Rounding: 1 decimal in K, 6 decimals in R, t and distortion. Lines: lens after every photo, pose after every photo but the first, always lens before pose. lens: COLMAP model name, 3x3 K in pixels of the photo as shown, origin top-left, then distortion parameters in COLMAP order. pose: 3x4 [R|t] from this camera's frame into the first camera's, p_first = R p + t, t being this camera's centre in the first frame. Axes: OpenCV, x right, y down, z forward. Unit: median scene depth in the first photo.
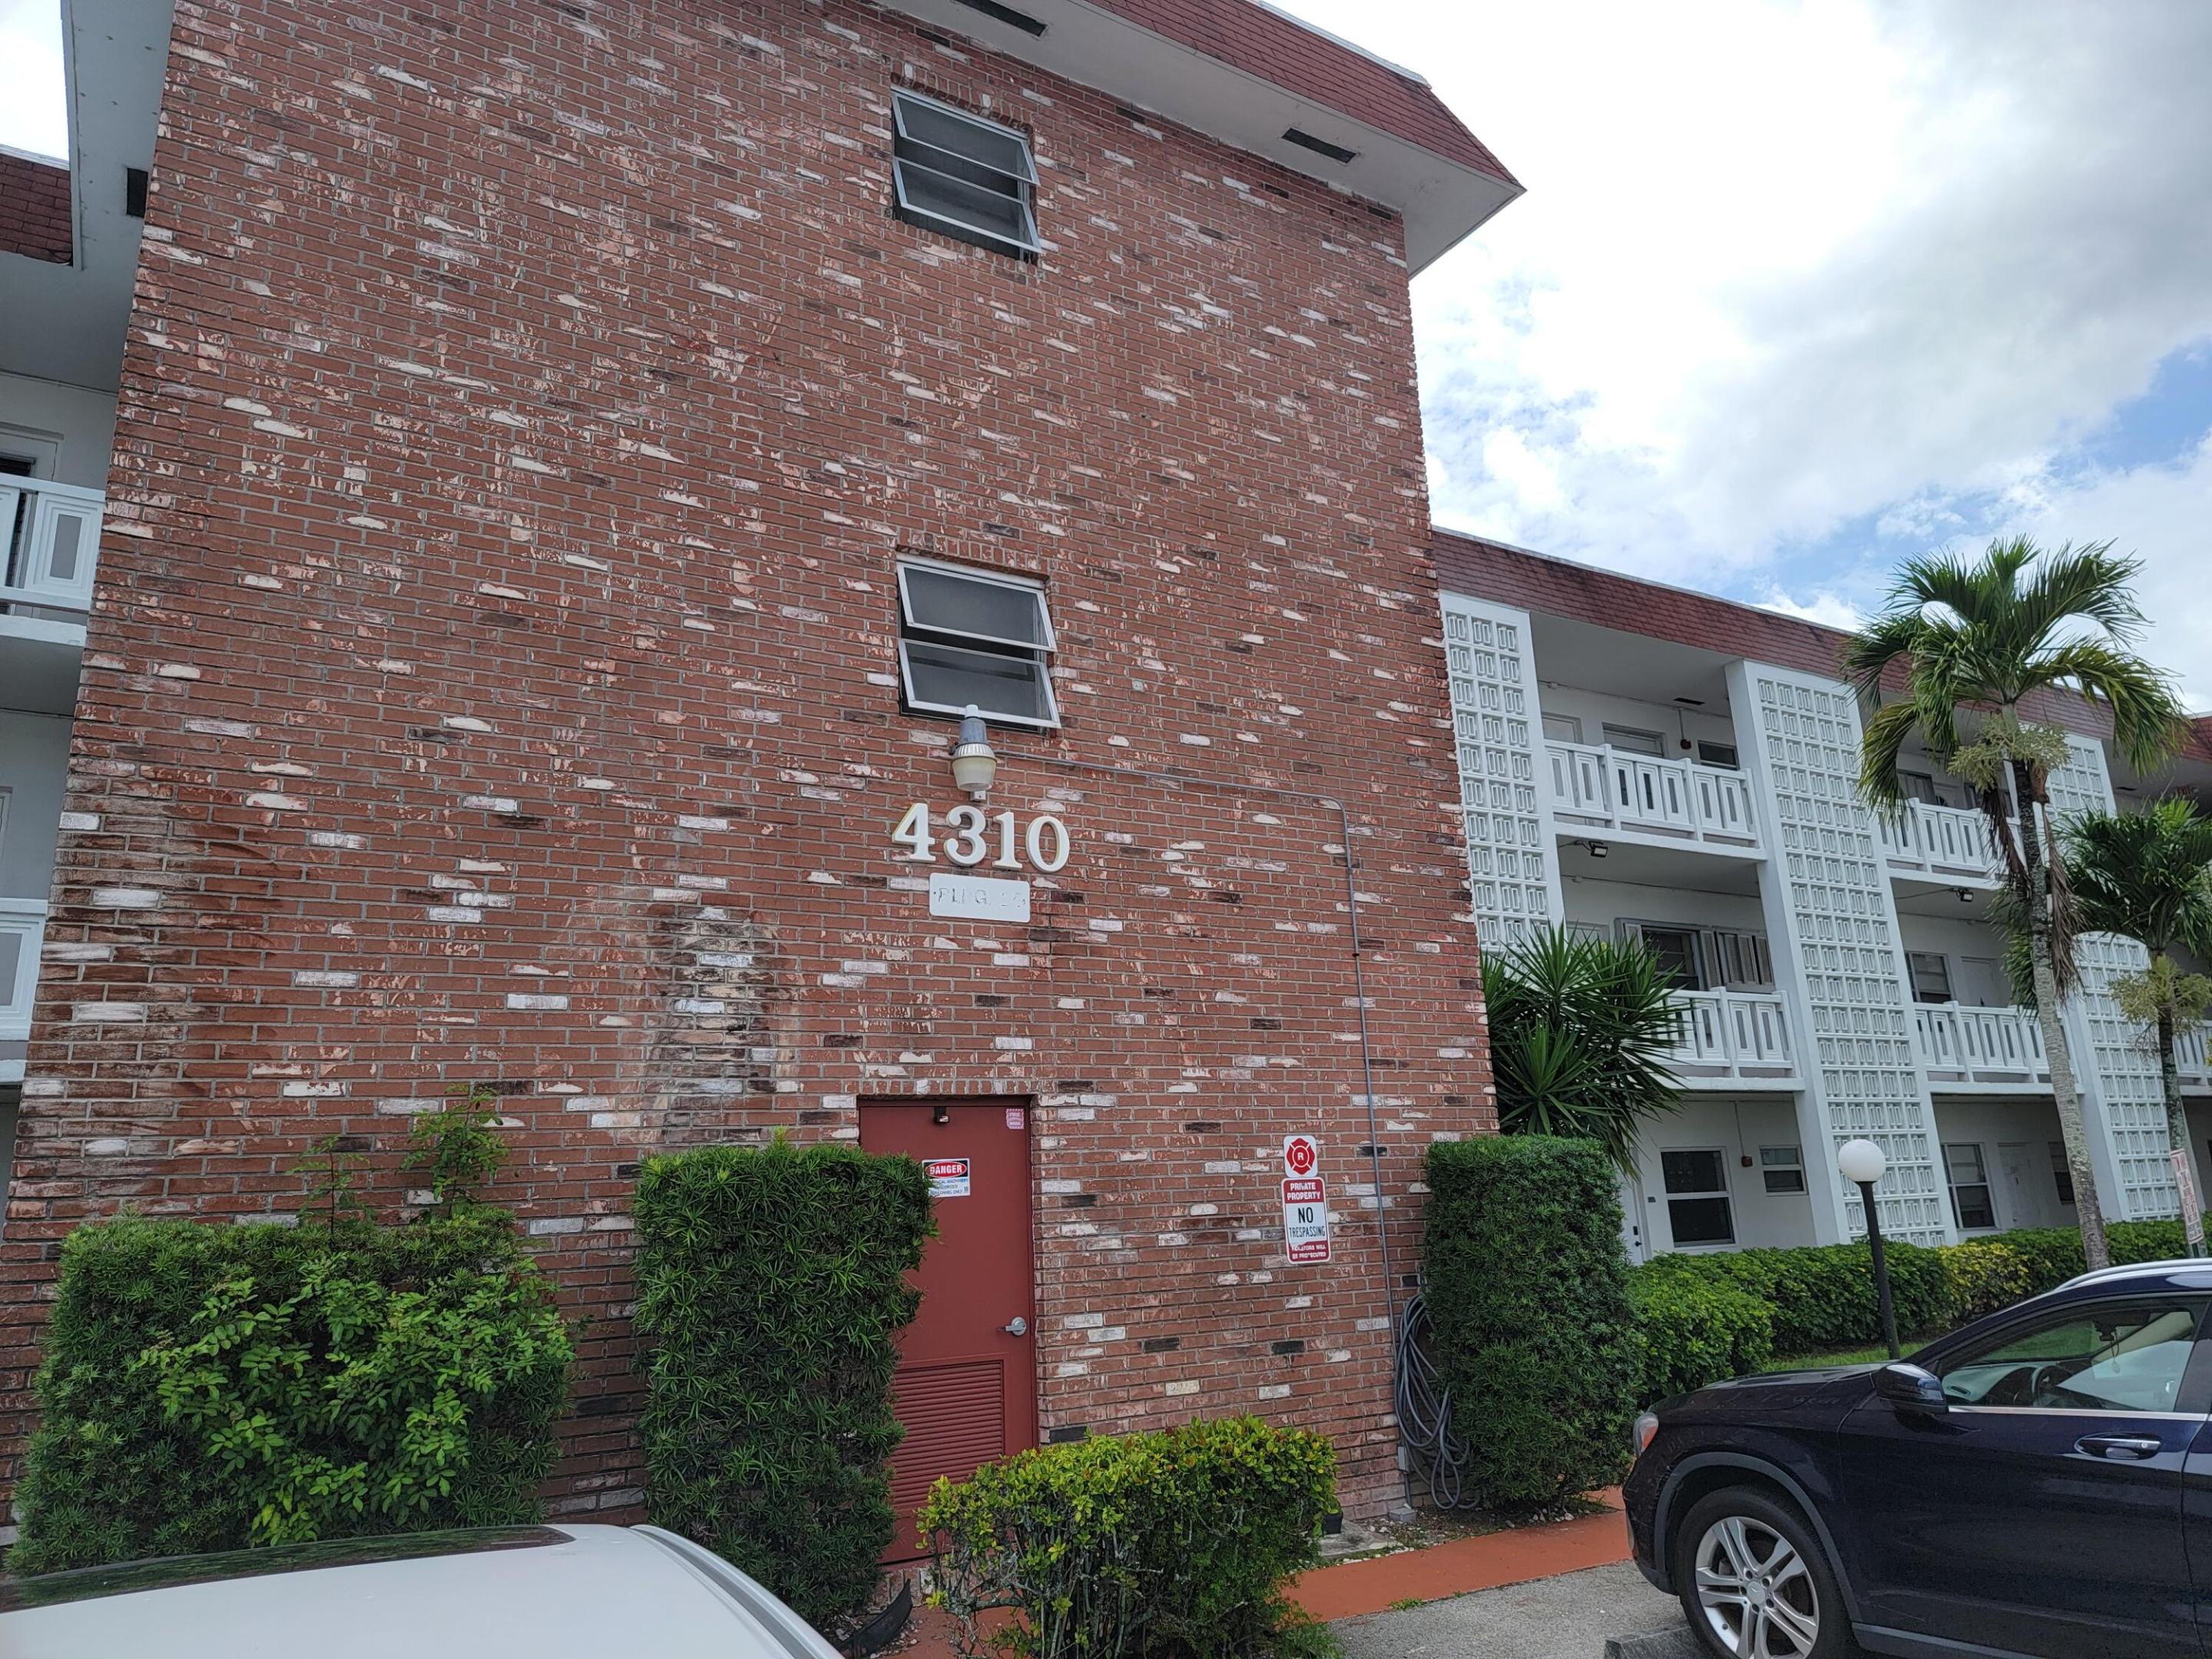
lens RADIAL K [[1526.5, 0, 1102.9], [0, 1526.5, 815.6], [0, 0, 1]] dist [0.032879, 0.000473]
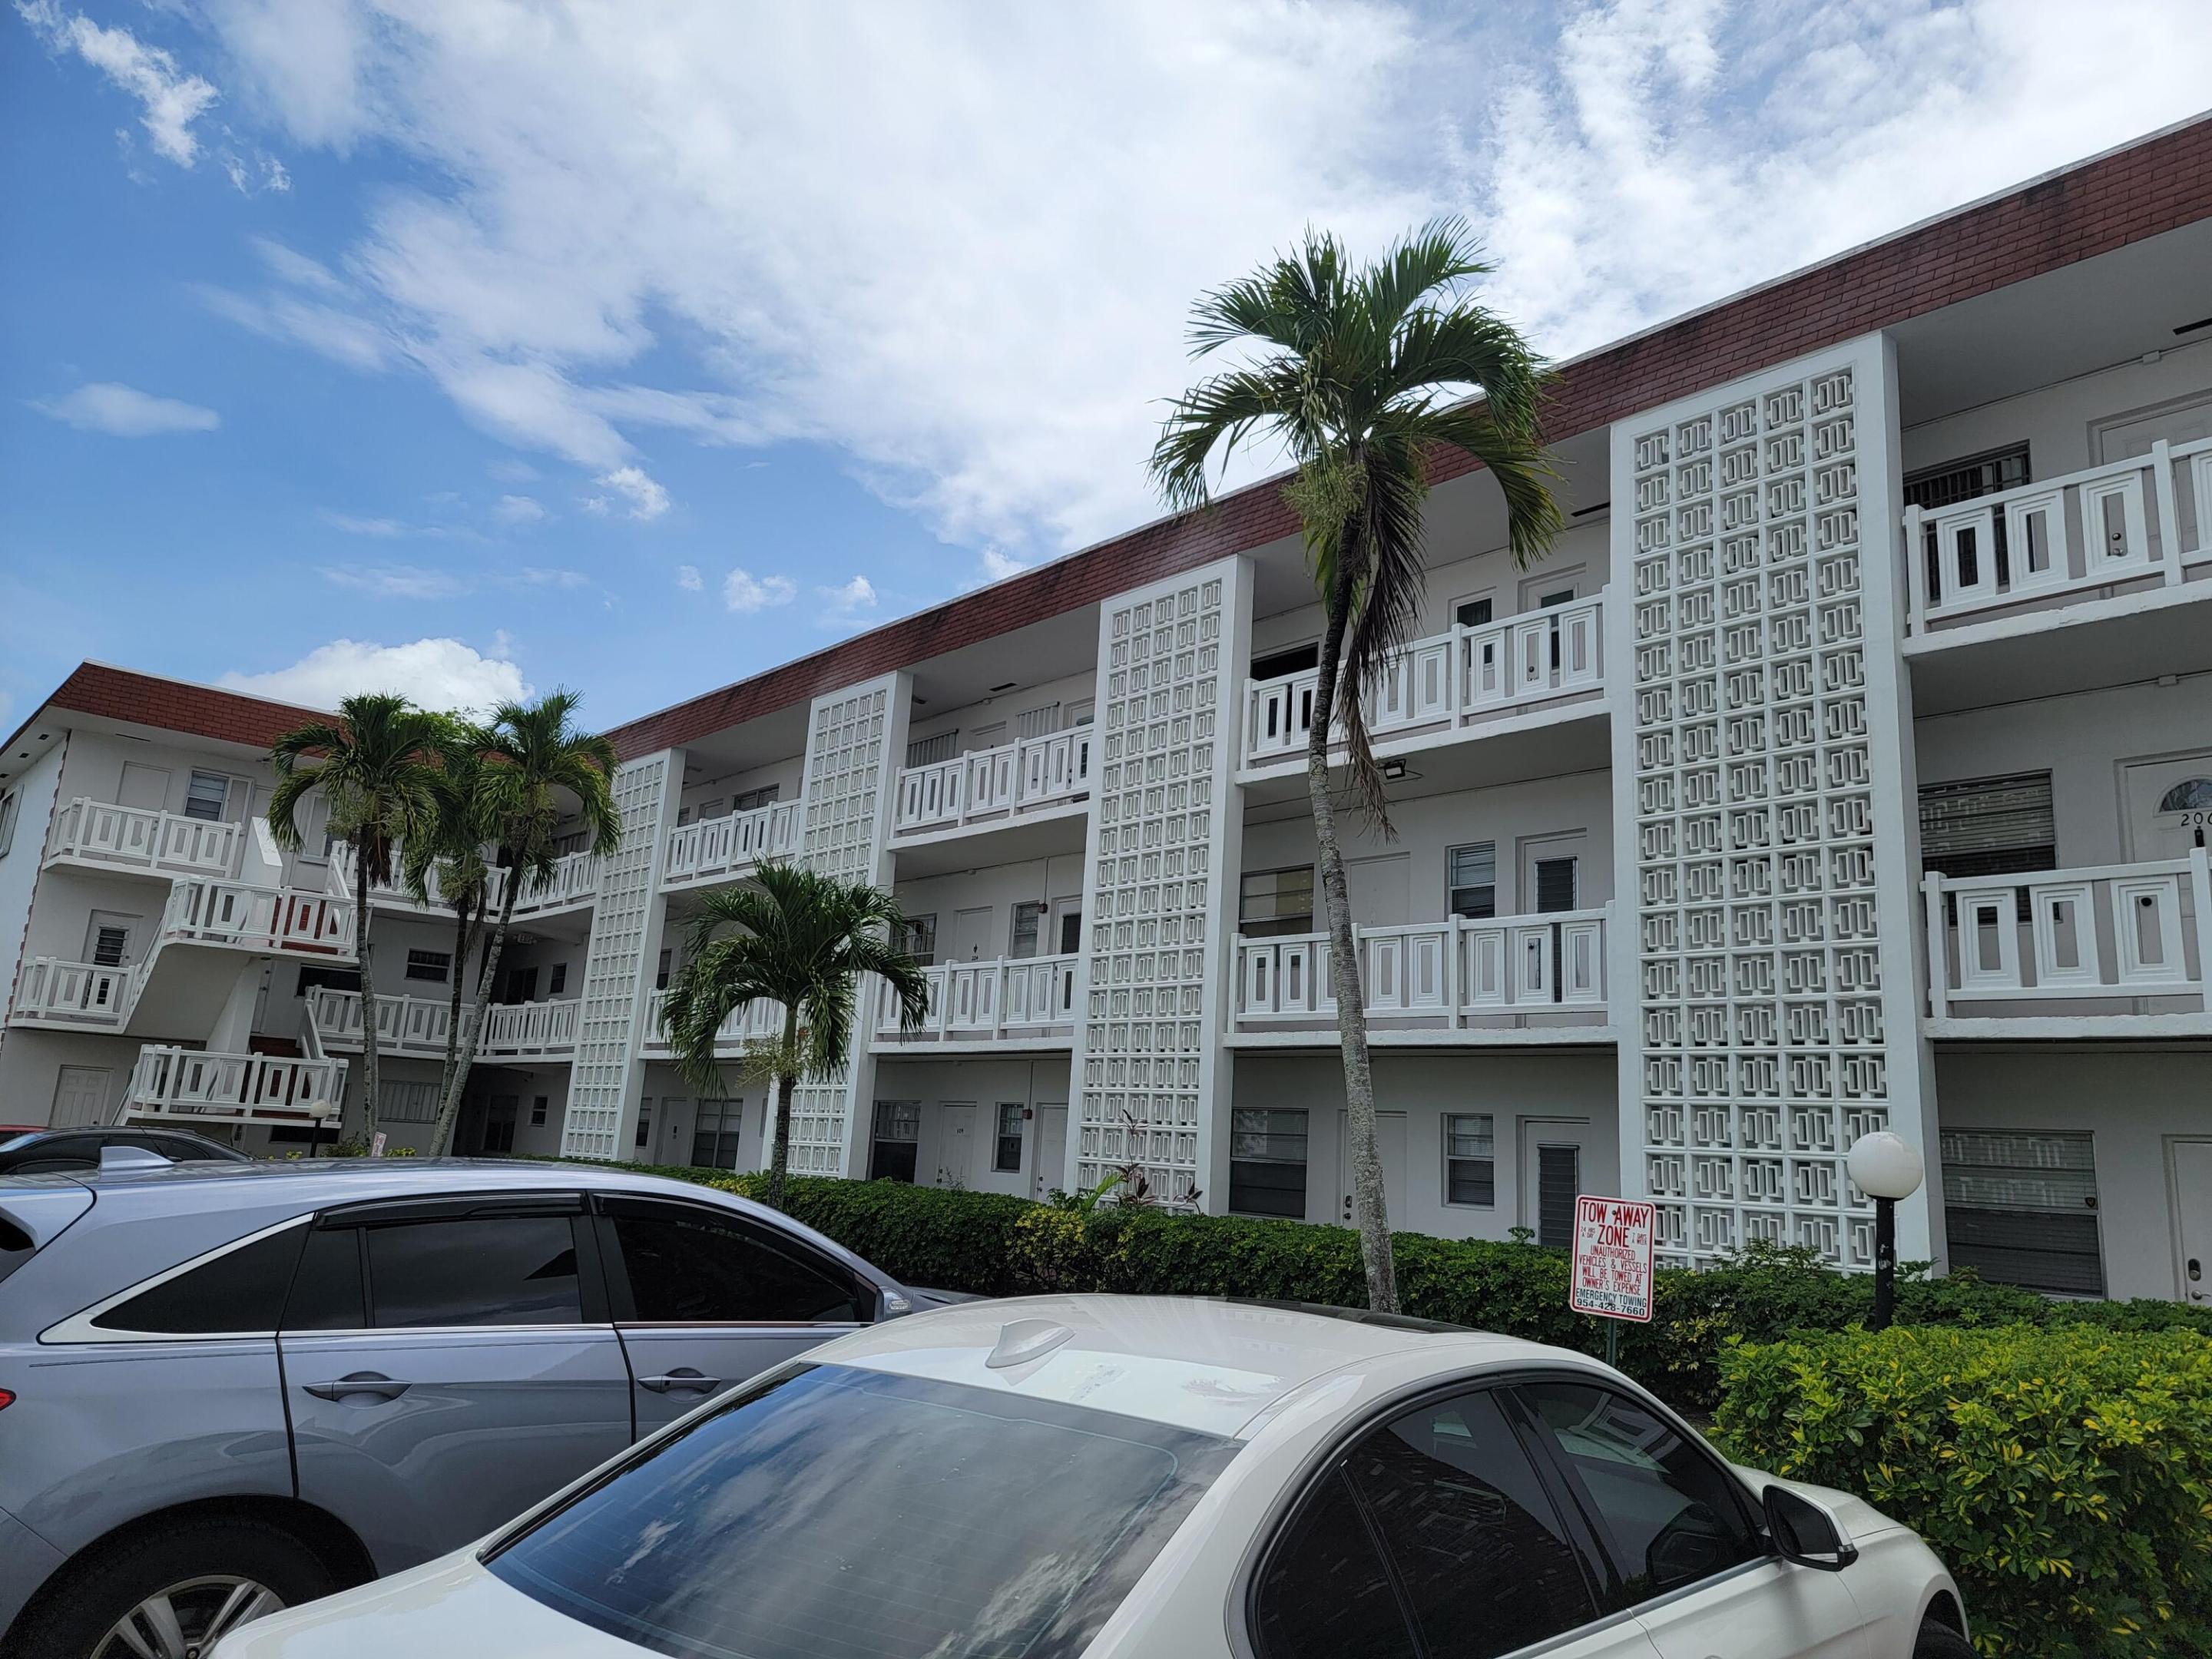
lens RADIAL K [[1526.5, 0, 1099.8], [0, 1526.5, 833.2], [0, 0, 1]] dist [0.032879, 0.000473]
pose [[0.171511, -0.145797, -0.974334, 1.035671], [0.183511, 0.976408, -0.113804, 0.116100], [0.967940, -0.159283, 0.194220, 0.619699]]
